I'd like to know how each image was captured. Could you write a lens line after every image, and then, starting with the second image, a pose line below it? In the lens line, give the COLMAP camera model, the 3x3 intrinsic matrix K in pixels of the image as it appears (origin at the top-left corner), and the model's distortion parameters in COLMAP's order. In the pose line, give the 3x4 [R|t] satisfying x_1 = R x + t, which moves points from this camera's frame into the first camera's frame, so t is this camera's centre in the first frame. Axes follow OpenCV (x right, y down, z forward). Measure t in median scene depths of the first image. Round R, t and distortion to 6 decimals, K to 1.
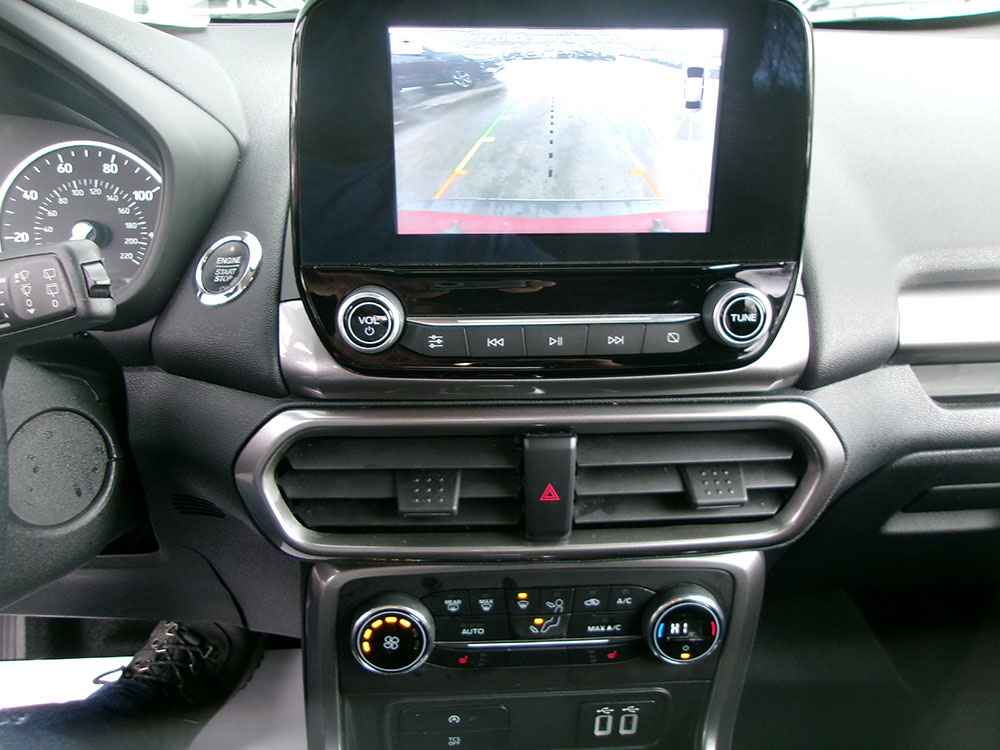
lens RADIAL K [[795.2, 0, 508.2], [0, 795.2, 373.8], [0, 0, 1]] dist [-0.018710, 0.022787]
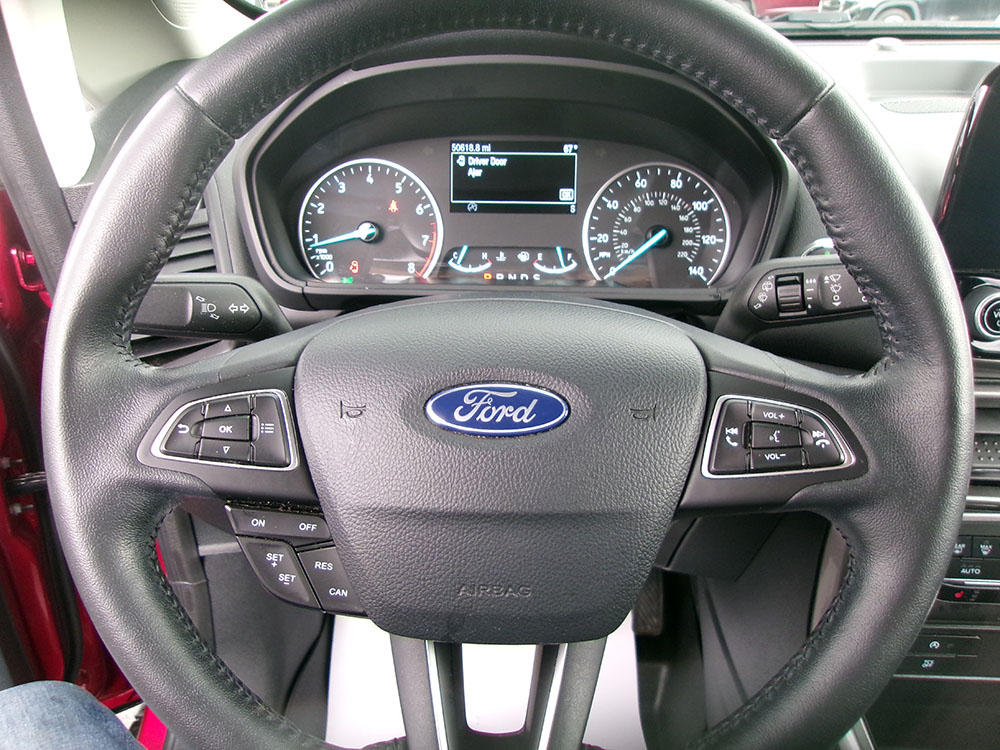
lens RADIAL K [[795.2, 0, 502.7], [0, 795.2, 366.2], [0, 0, 1]] dist [-0.018710, 0.022787]
pose [[0.994896, 0.028820, -0.096698, -0.664175], [-0.027576, 0.999519, 0.014184, 0.016143], [0.097060, -0.011445, 0.995213, -0.272264]]
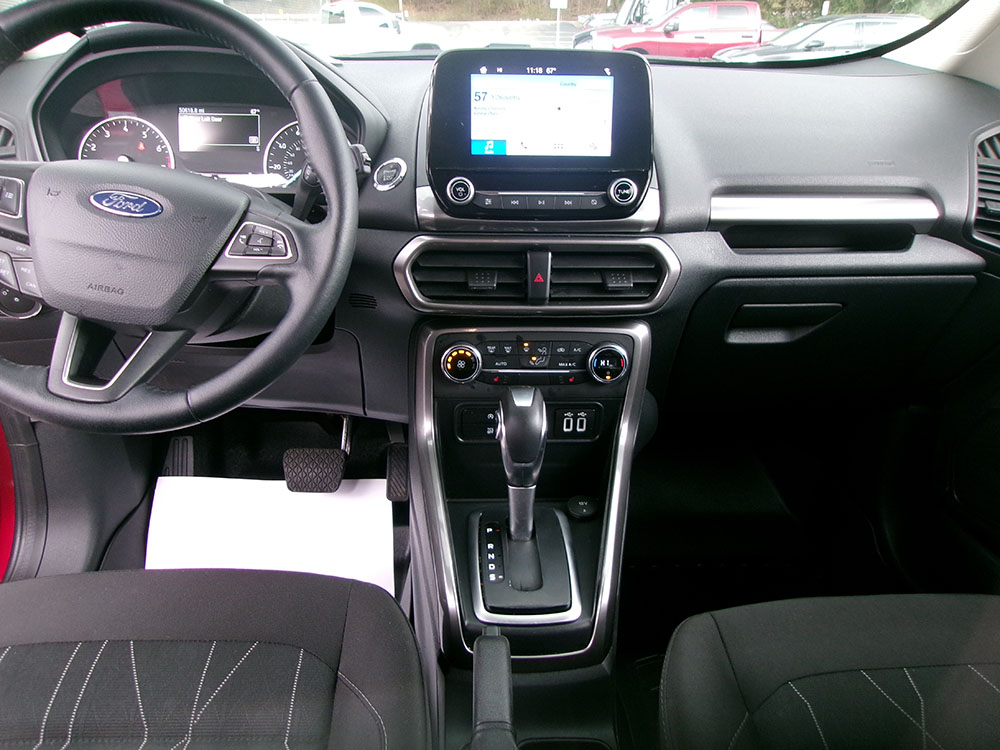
lens RADIAL K [[795.2, 0, 513.5], [0, 795.2, 370.9], [0, 0, 1]] dist [-0.018710, 0.022787]
pose [[0.999979, 0.003913, 0.005134, -0.024217], [-0.003695, 0.999112, -0.041970, 0.439259], [-0.005294, 0.041950, 0.999106, -1.019783]]
